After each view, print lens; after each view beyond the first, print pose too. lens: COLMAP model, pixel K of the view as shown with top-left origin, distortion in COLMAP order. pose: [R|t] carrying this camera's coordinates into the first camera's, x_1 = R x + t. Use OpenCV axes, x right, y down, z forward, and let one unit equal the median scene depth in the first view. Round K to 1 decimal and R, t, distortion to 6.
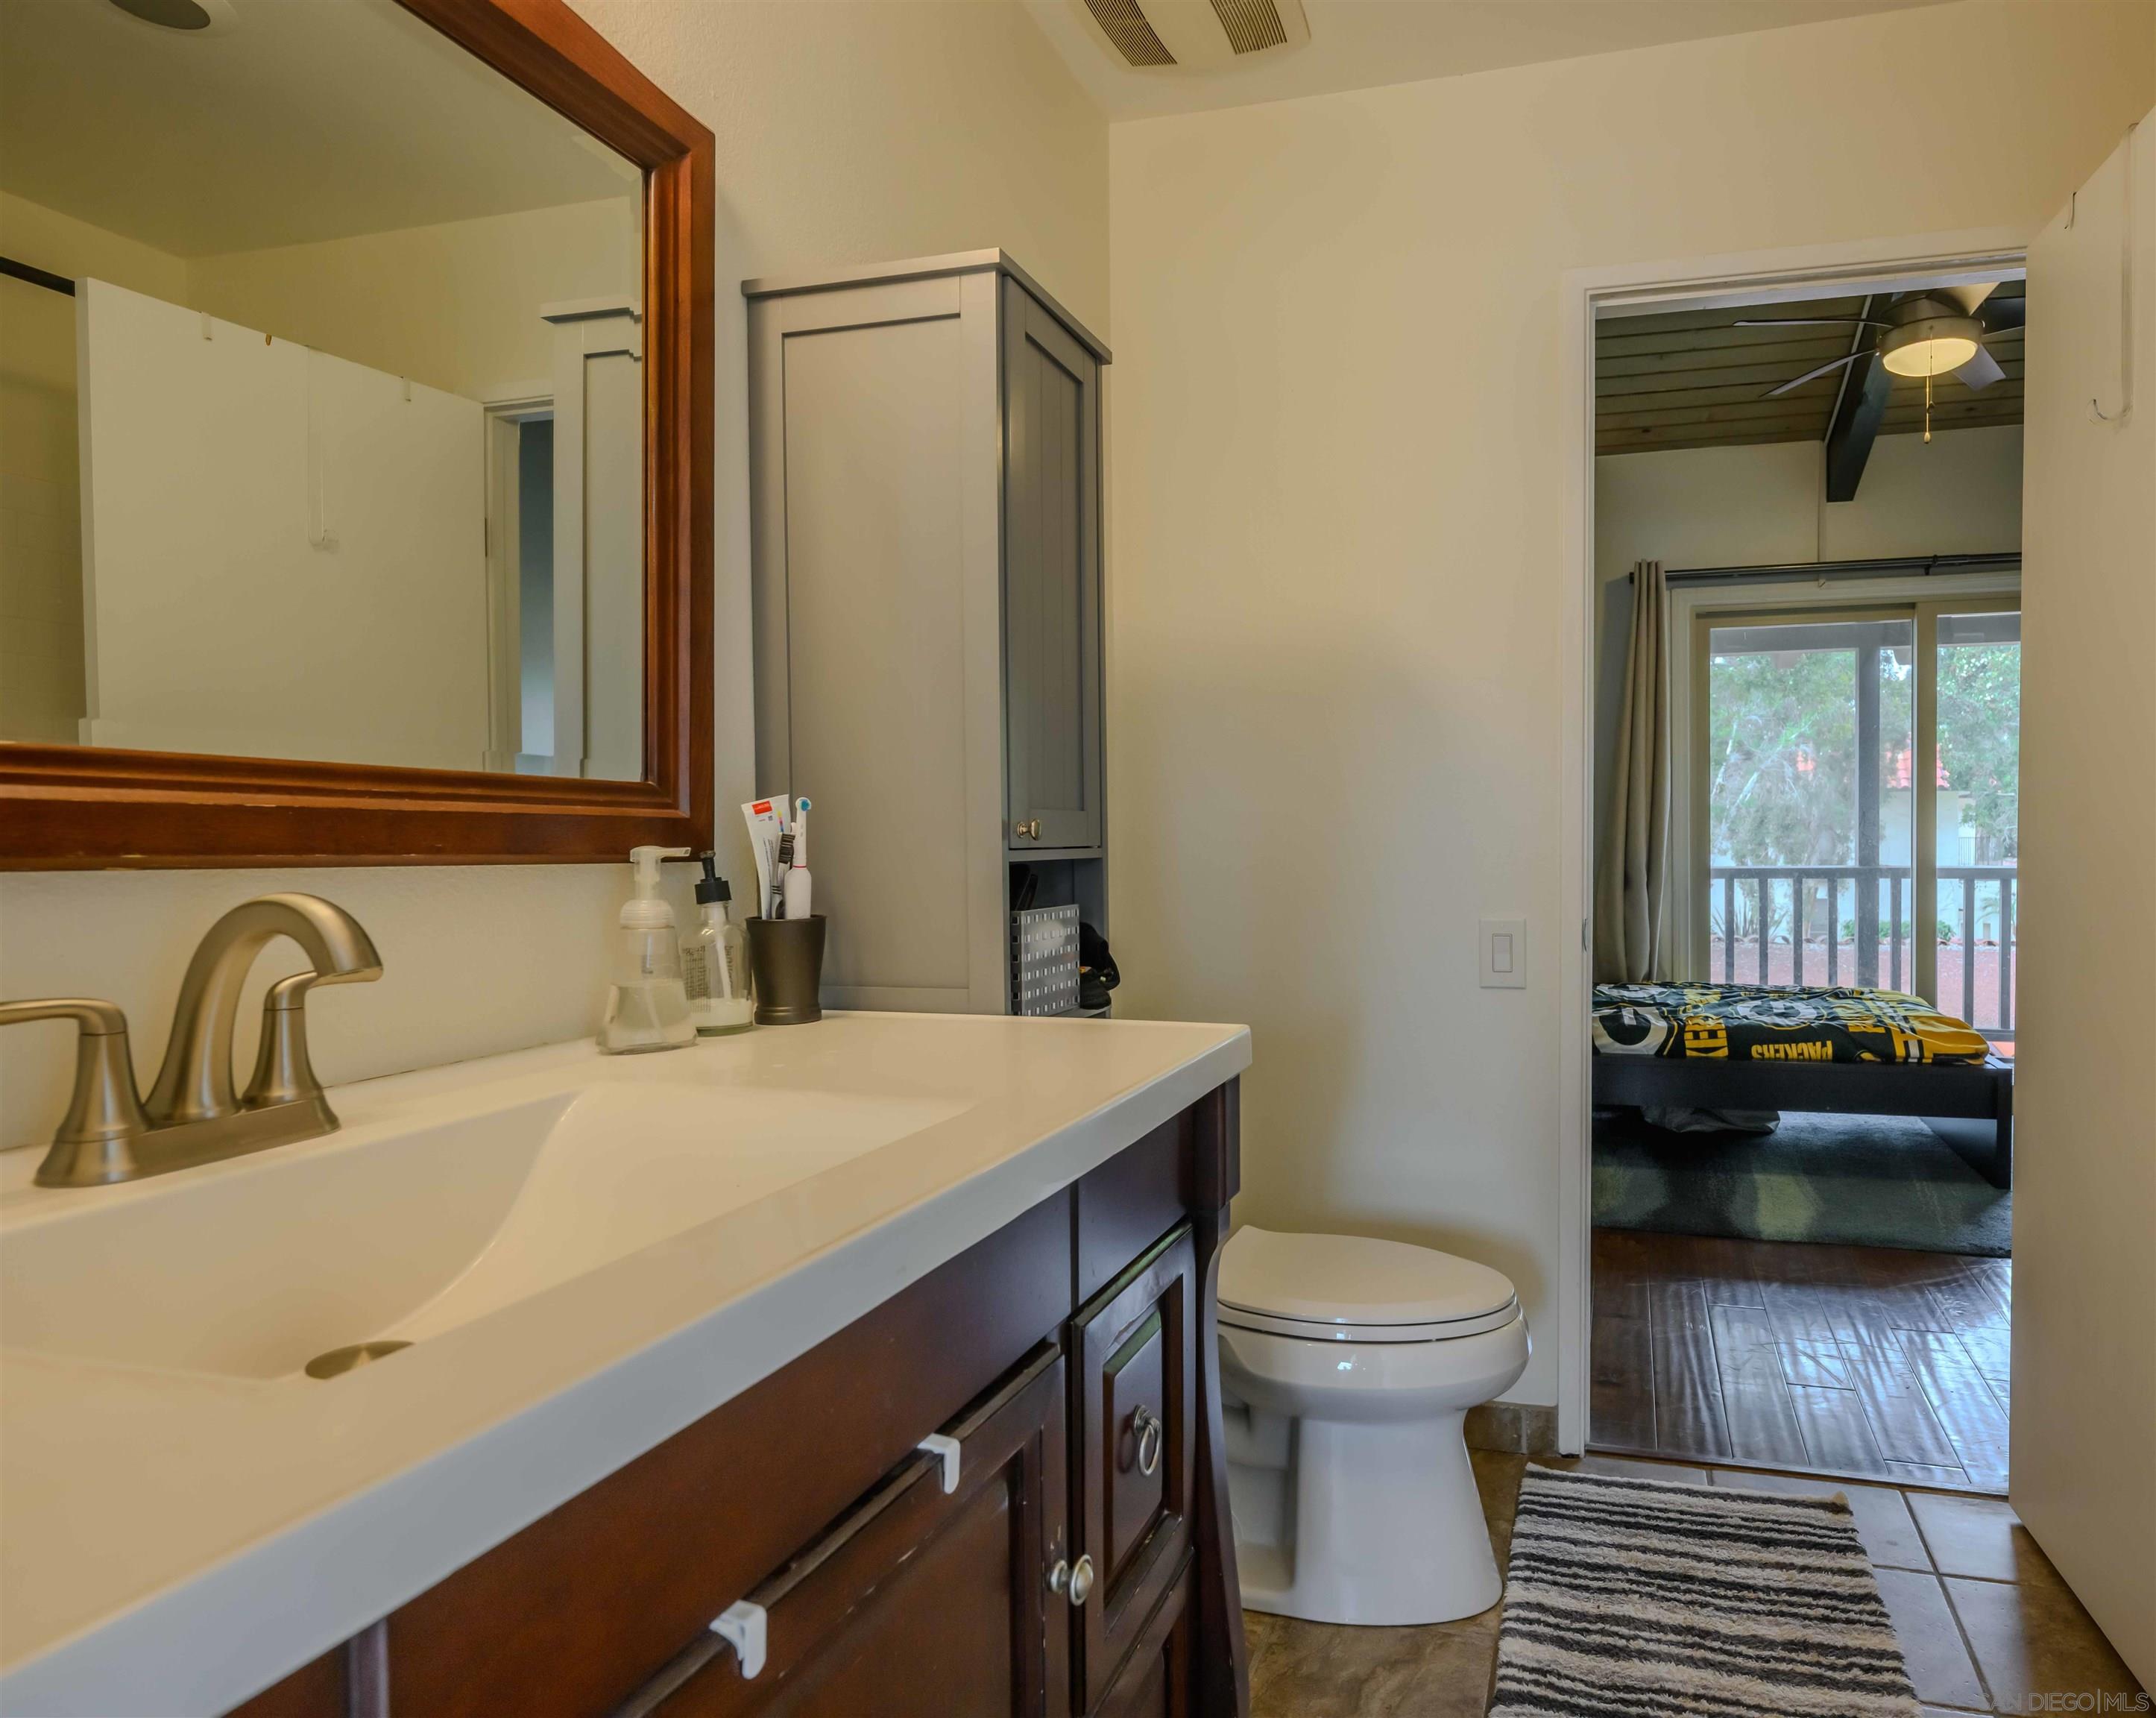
lens RADIAL K [[1767.8, 0, 1078.8], [0, 1767.8, 857.5], [0, 0, 1]] dist [0.013387, 0.005633]
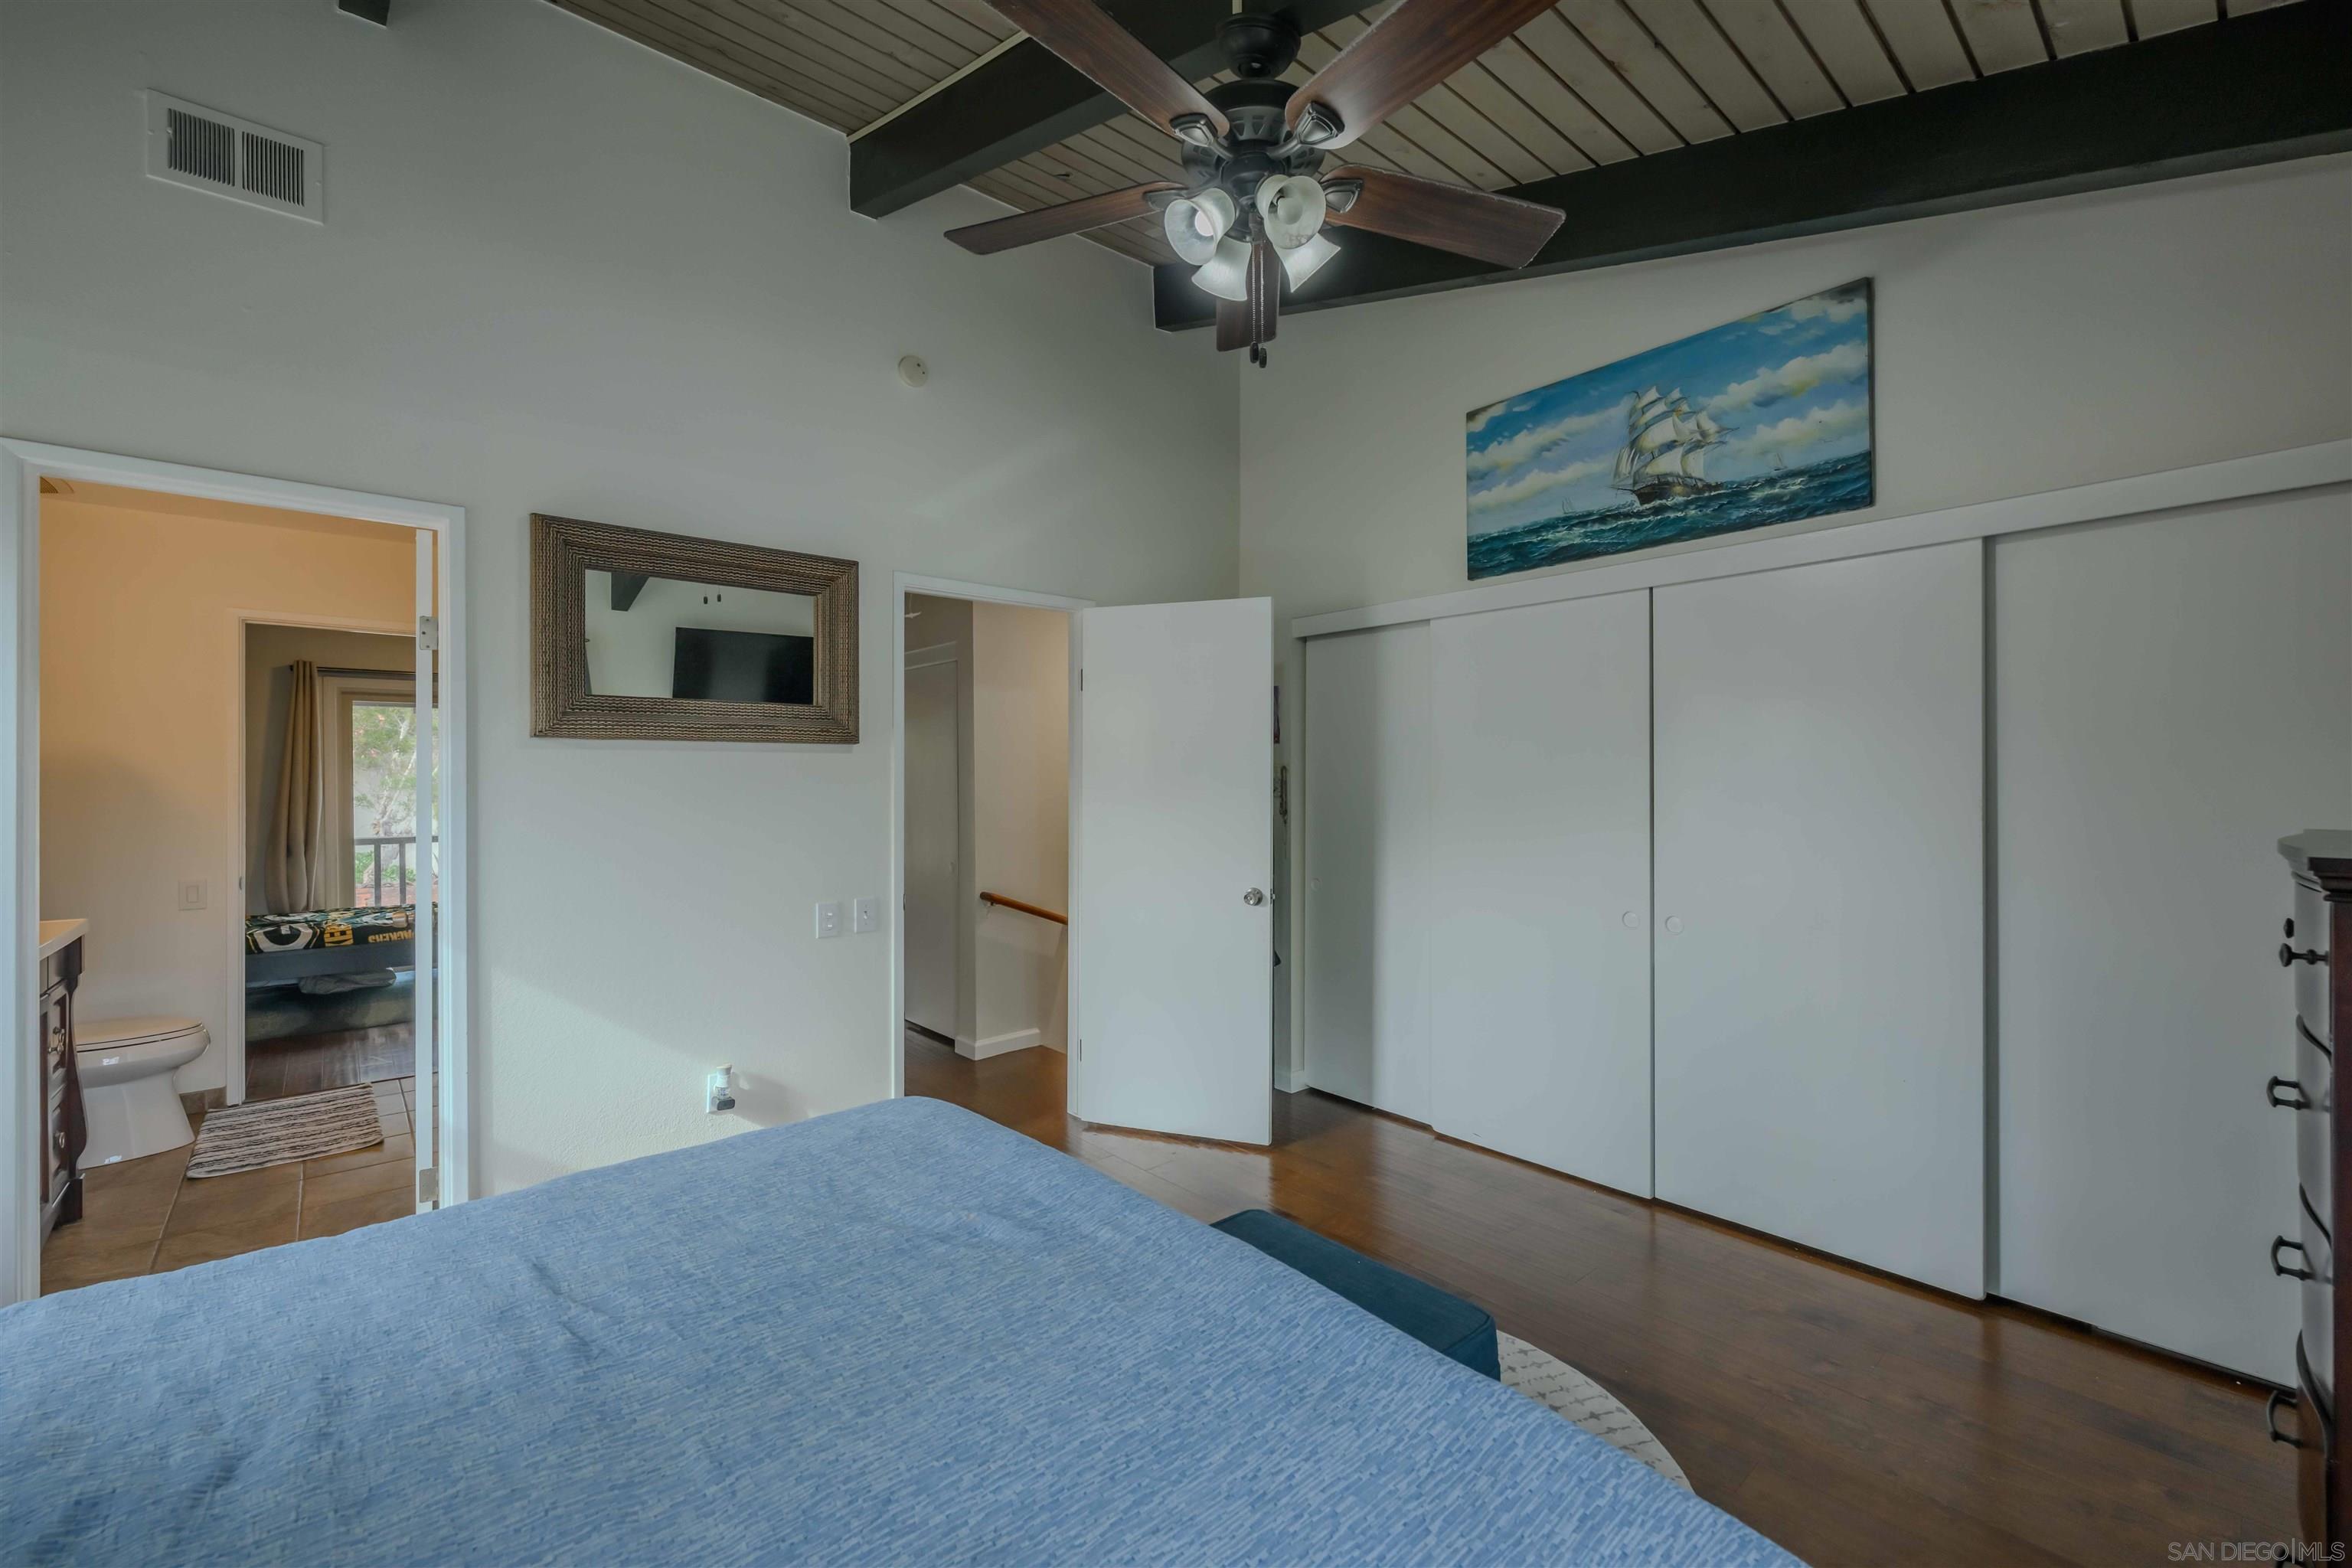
lens RADIAL K [[942.5, 0, 1167.0], [0, 942.5, 796.7], [0, 0, 1]] dist [0.001162, 0.000179]
pose [[0.502607, 0.005140, 0.864500, -0.063231], [0.019958, 0.999647, -0.017547, -0.008645], [-0.864285, 0.026073, 0.502327, -0.243060]]
